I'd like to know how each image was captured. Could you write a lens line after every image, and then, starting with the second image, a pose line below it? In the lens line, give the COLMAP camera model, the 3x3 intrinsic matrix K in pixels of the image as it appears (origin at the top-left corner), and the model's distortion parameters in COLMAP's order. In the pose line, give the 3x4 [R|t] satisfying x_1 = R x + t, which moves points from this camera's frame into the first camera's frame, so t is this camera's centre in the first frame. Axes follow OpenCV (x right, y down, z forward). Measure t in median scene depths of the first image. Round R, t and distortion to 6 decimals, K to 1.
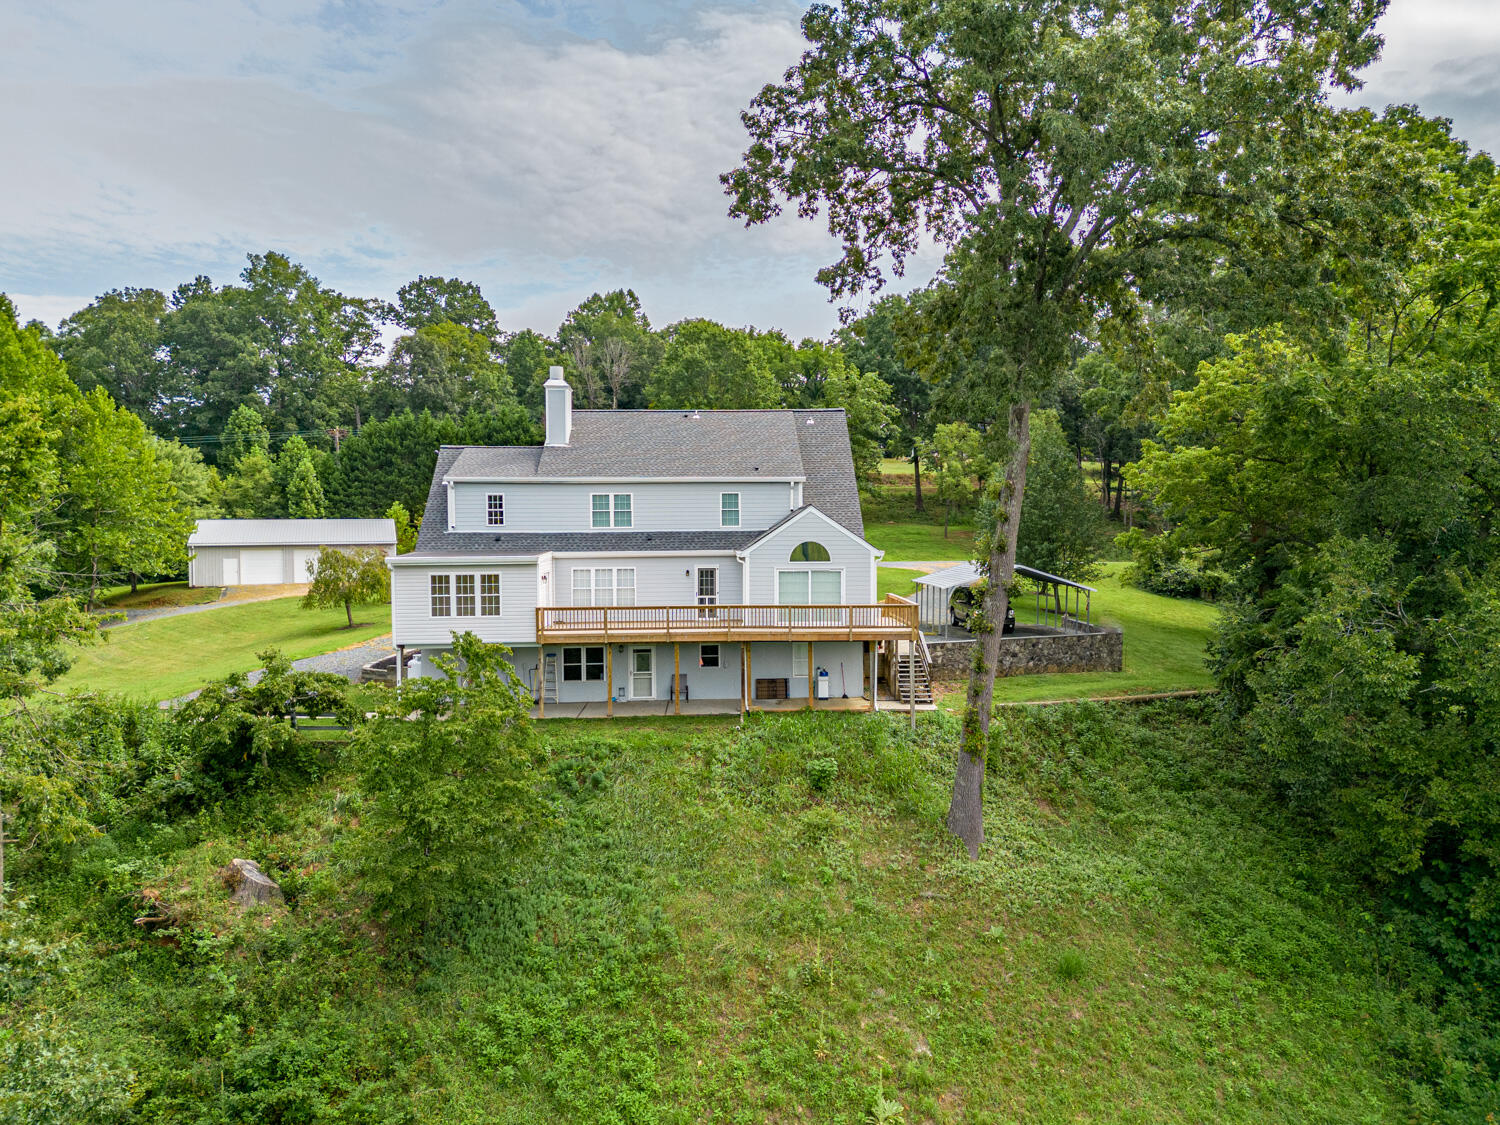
lens RADIAL K [[1055.5, 0, 750.0], [0, 1055.5, 562.5], [0, 0, 1]] dist [0.070540, -0.078140]
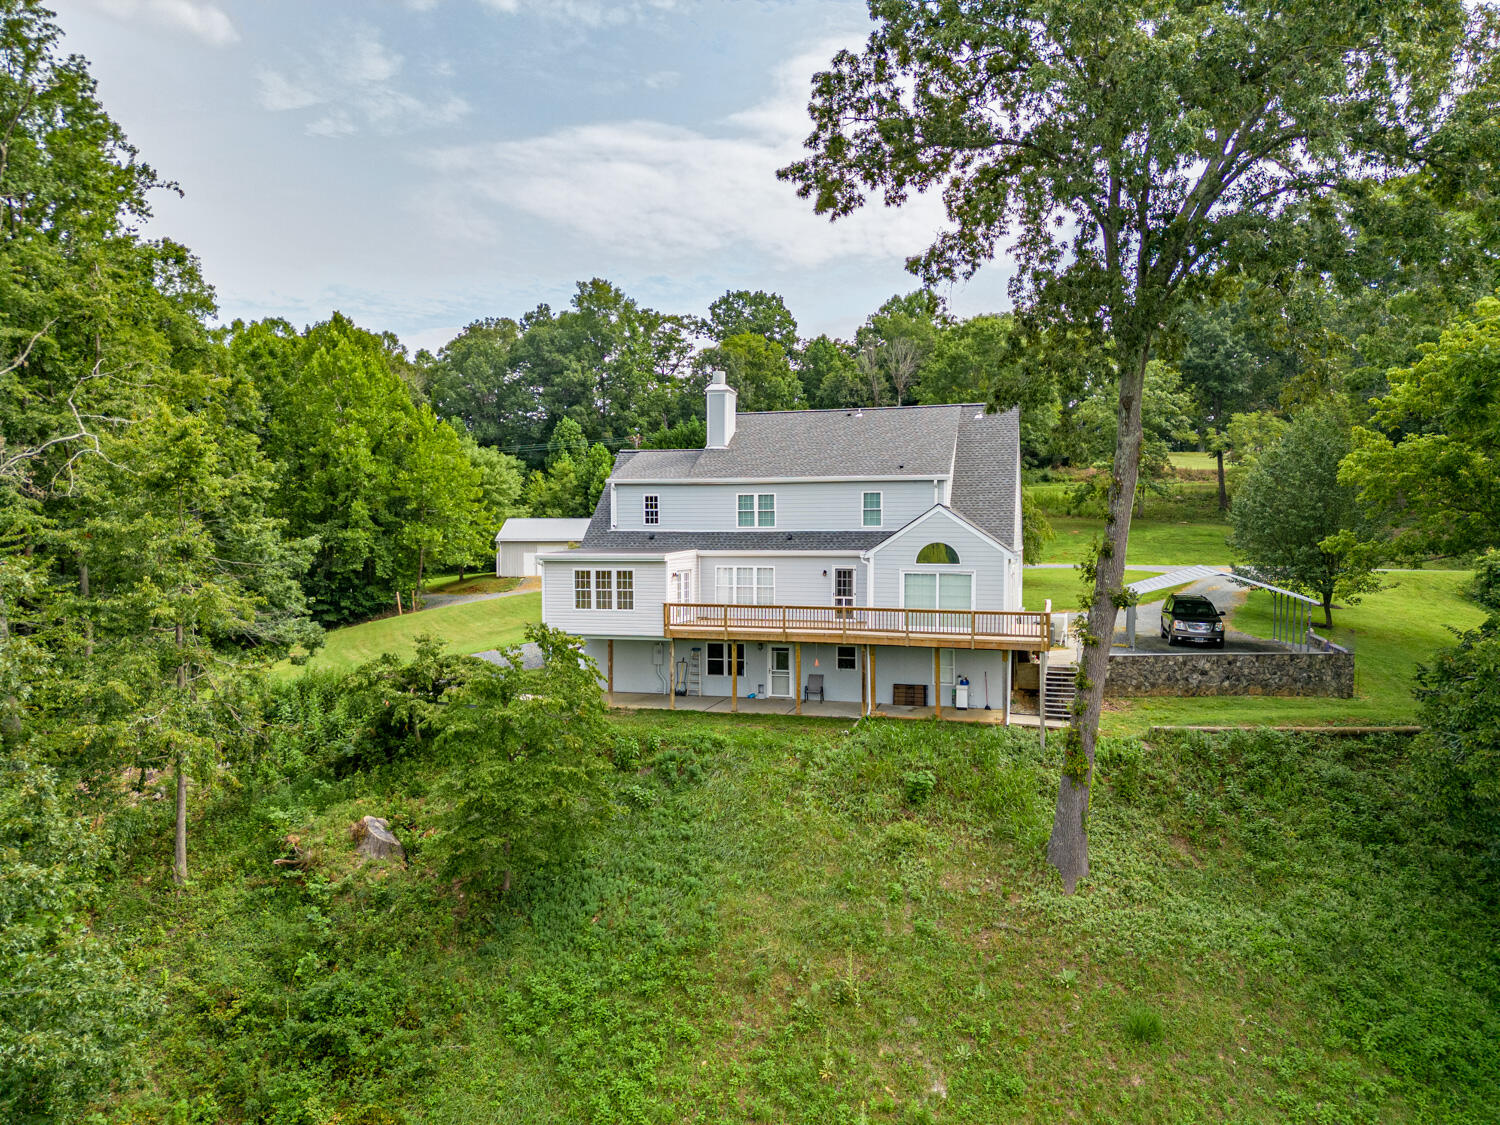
lens RADIAL K [[1041.6, 0, 750.0], [0, 1041.6, 562.5], [0, 0, 1]] dist [0.064296, -0.061969]
pose [[0.949094, 0.016510, -0.314559, 0.202625], [-0.016169, 0.999862, 0.003693, -0.002863], [0.314577, 0.001581, 0.949231, 0.052376]]
